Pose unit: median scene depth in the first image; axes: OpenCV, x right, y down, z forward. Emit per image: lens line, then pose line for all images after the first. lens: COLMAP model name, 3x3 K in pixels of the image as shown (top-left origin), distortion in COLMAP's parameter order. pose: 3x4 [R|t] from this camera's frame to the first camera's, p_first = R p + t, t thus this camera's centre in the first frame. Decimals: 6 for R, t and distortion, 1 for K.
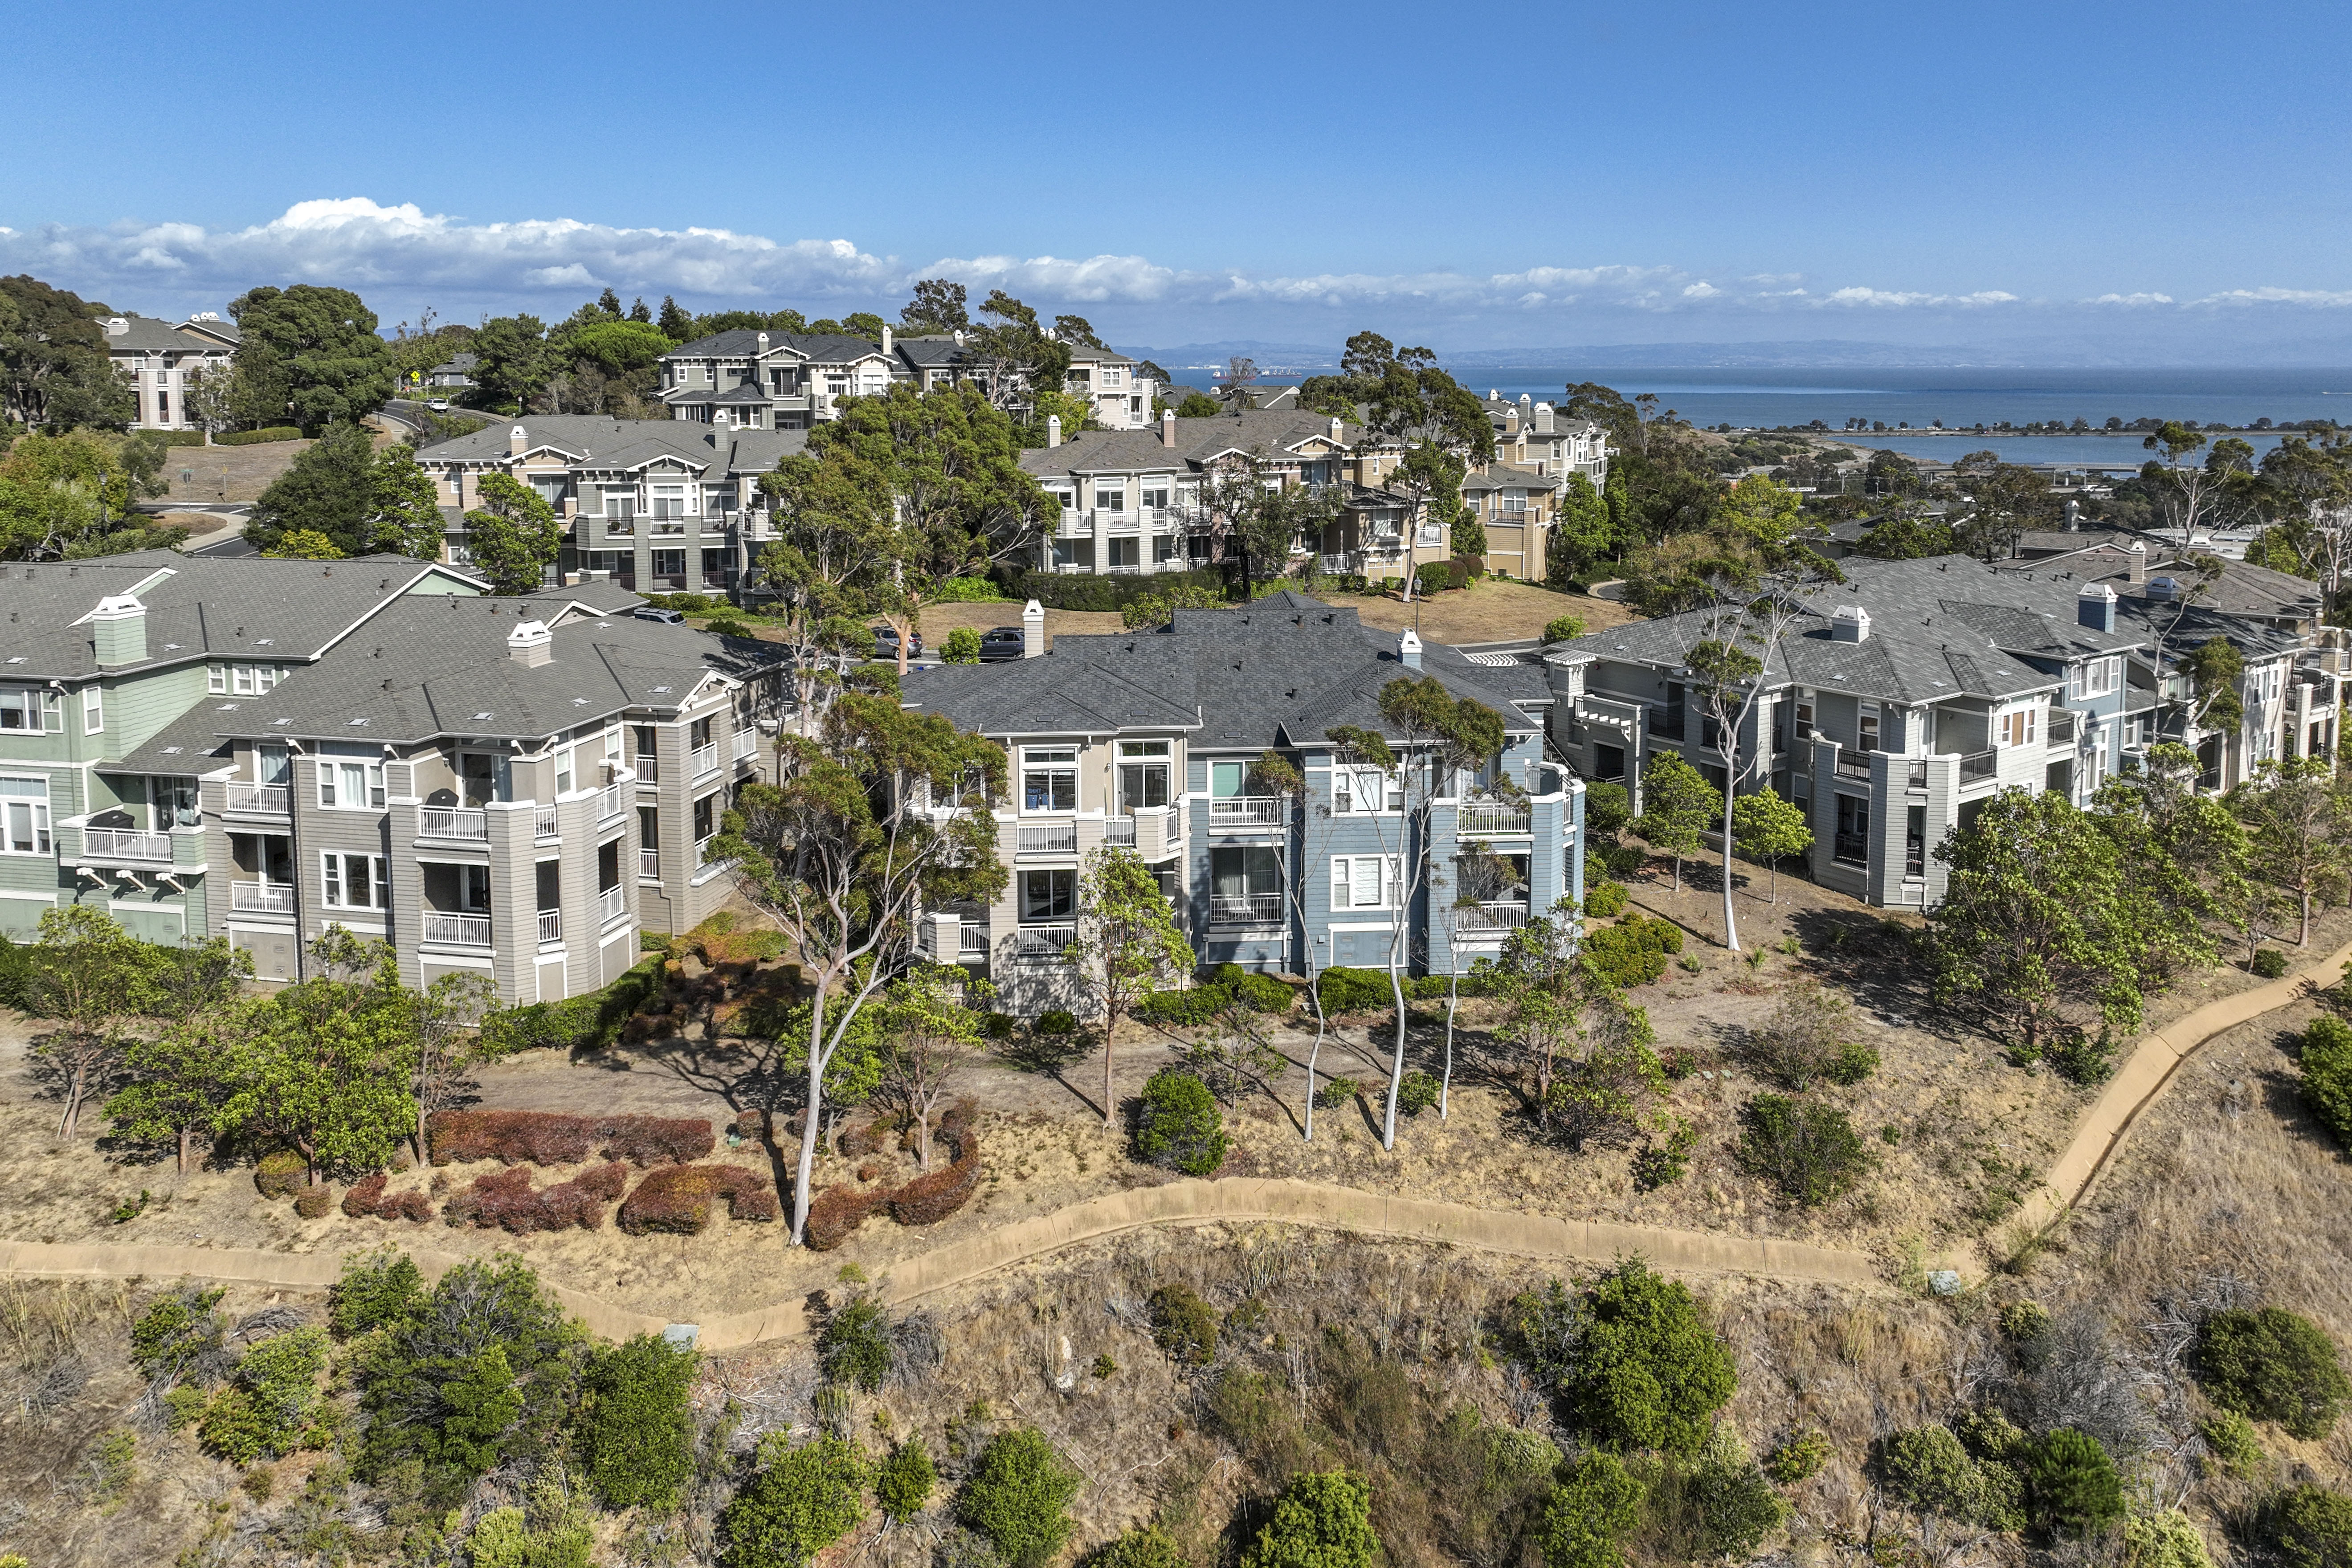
lens RADIAL K [[1684.3, 0, 1212.0], [0, 1684.3, 592.1], [0, 0, 1]] dist [-0.000387, 0.006649]
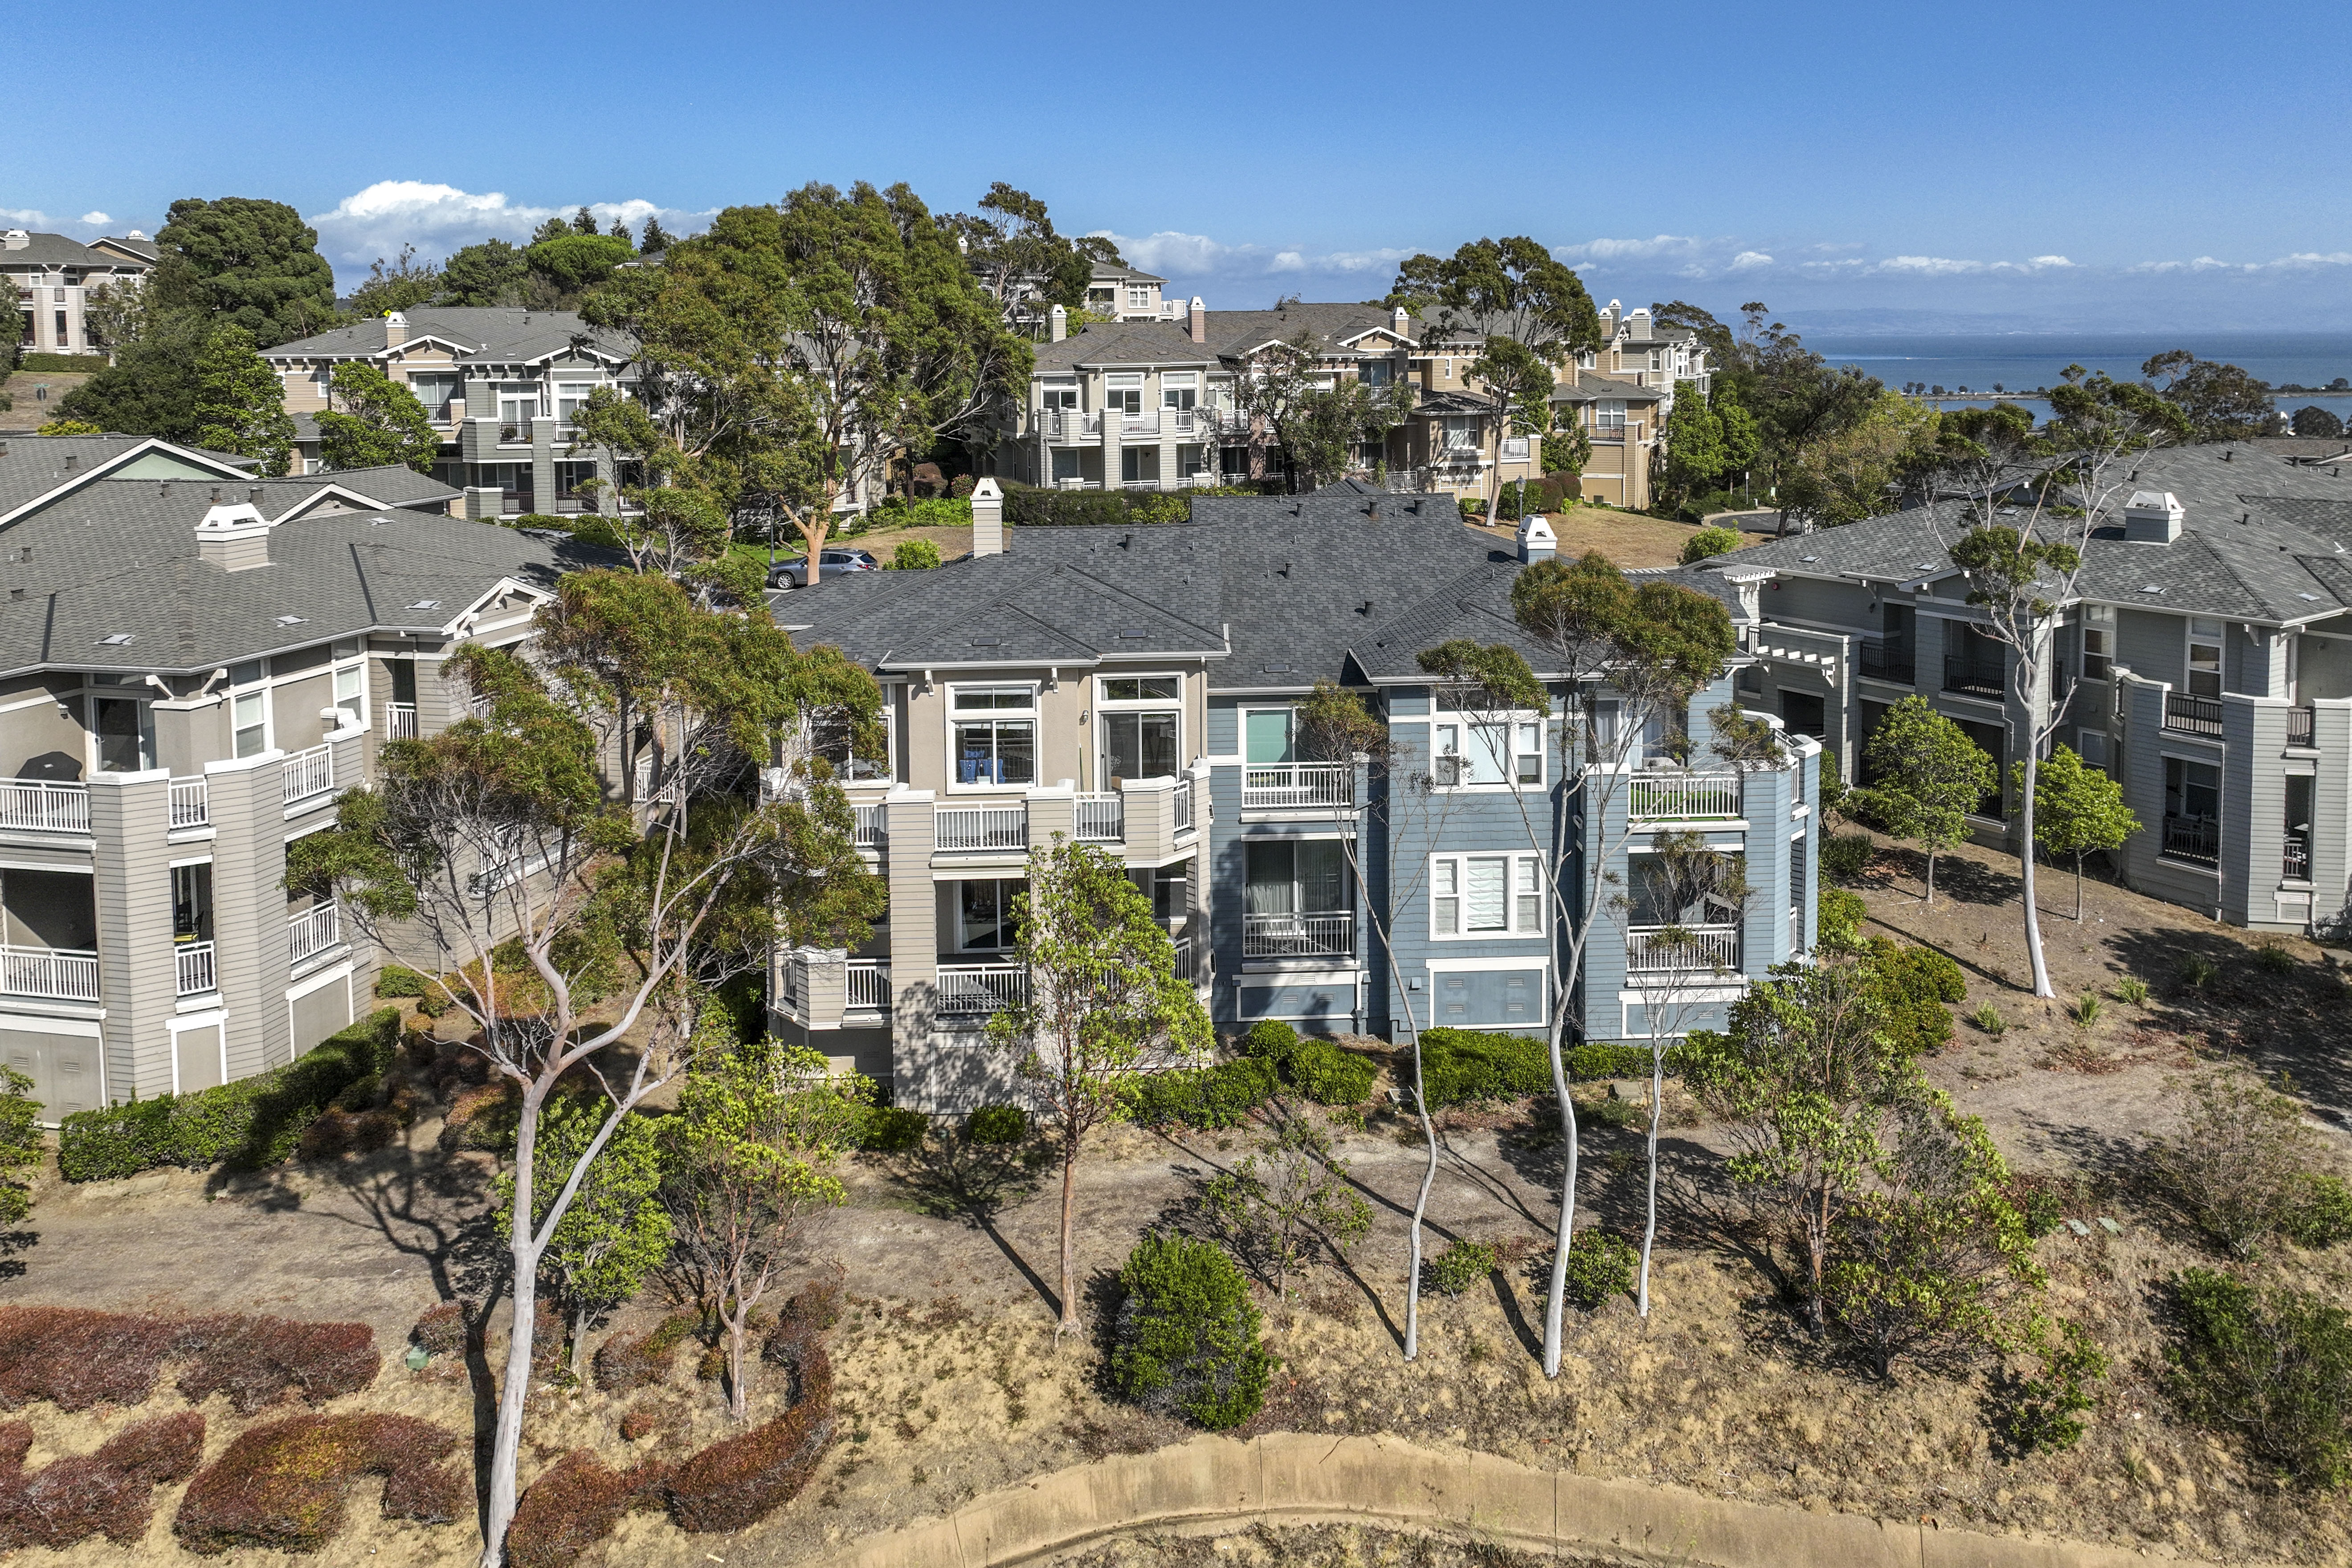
lens RADIAL K [[1700.6, 0, 1218.4], [0, 1700.6, 510.6], [0, 0, 1]] dist [-0.003616, 0.010615]
pose [[0.999747, -0.005284, -0.021854, 0.004741], [0.004570, 0.999459, -0.032565, 0.048350], [0.022014, 0.032457, 0.999231, 0.361136]]
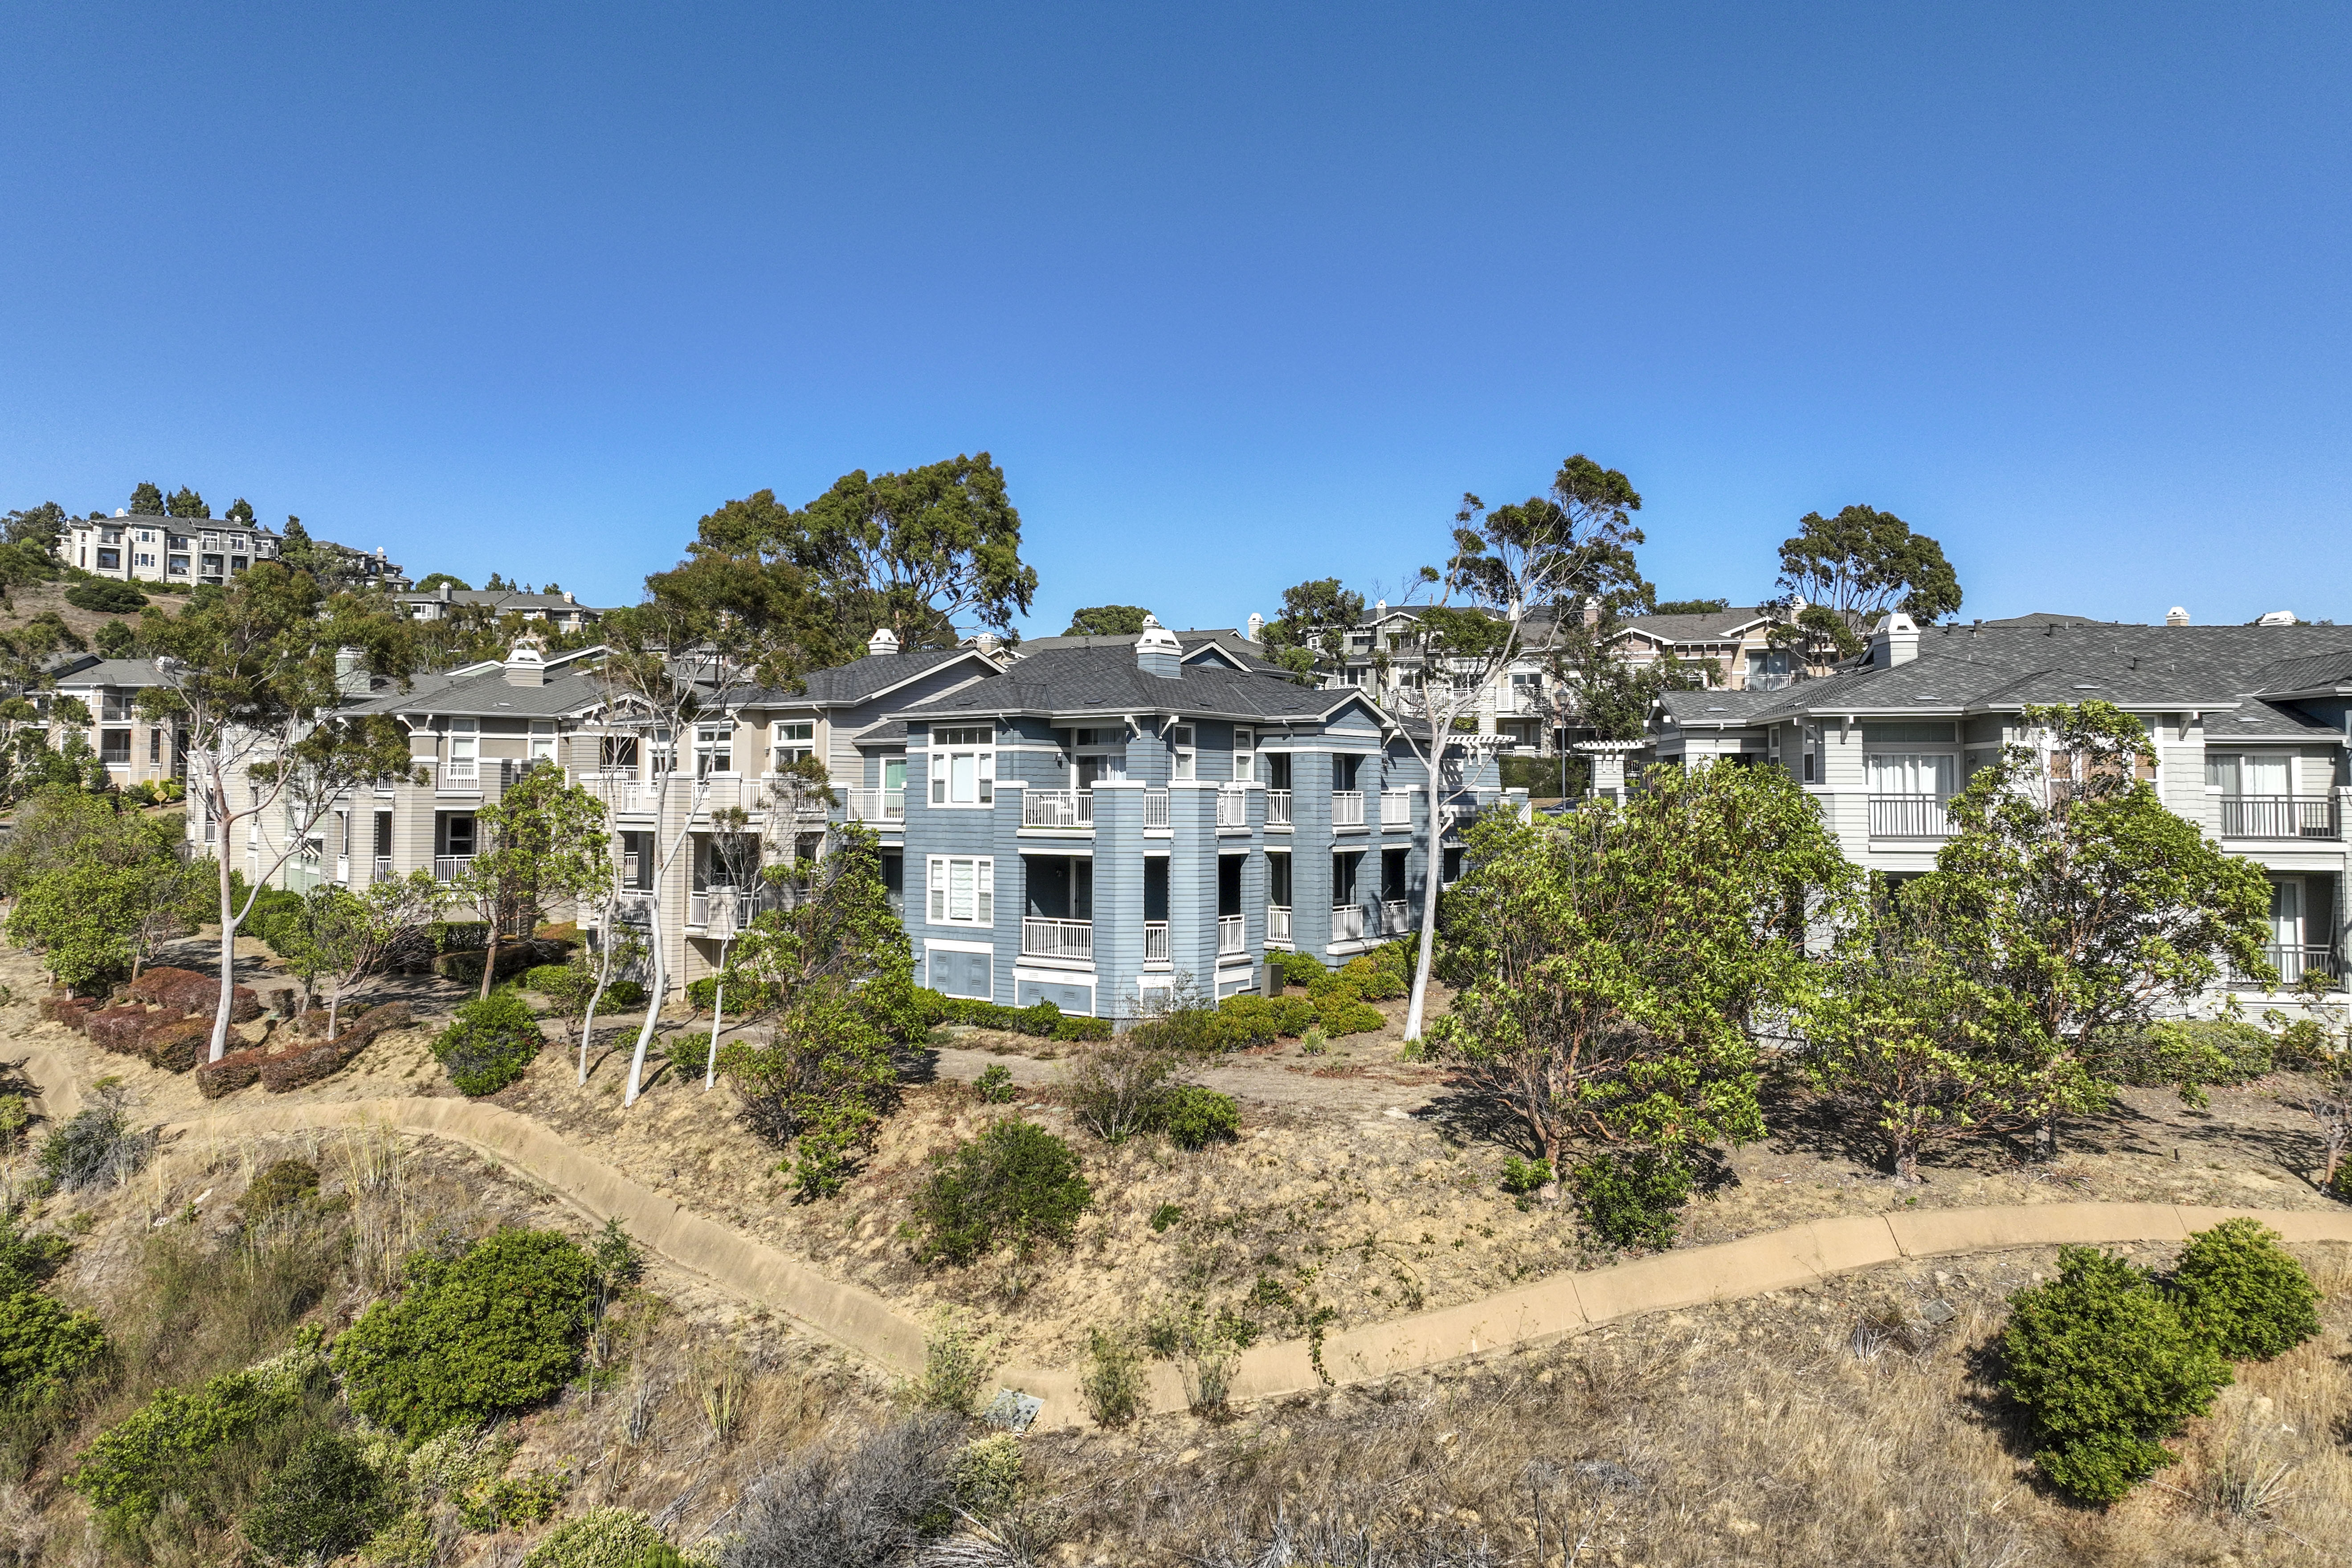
lens RADIAL K [[1632.8, 0, 1170.3], [0, 1632.8, 731.2], [0, 0, 1]] dist [-0.006609, -0.003384]
pose [[0.773319, -0.019249, -0.633725, 0.719742], [-0.090521, 0.985947, -0.140408, 0.209853], [0.627522, 0.165945, 0.760709, 0.468440]]
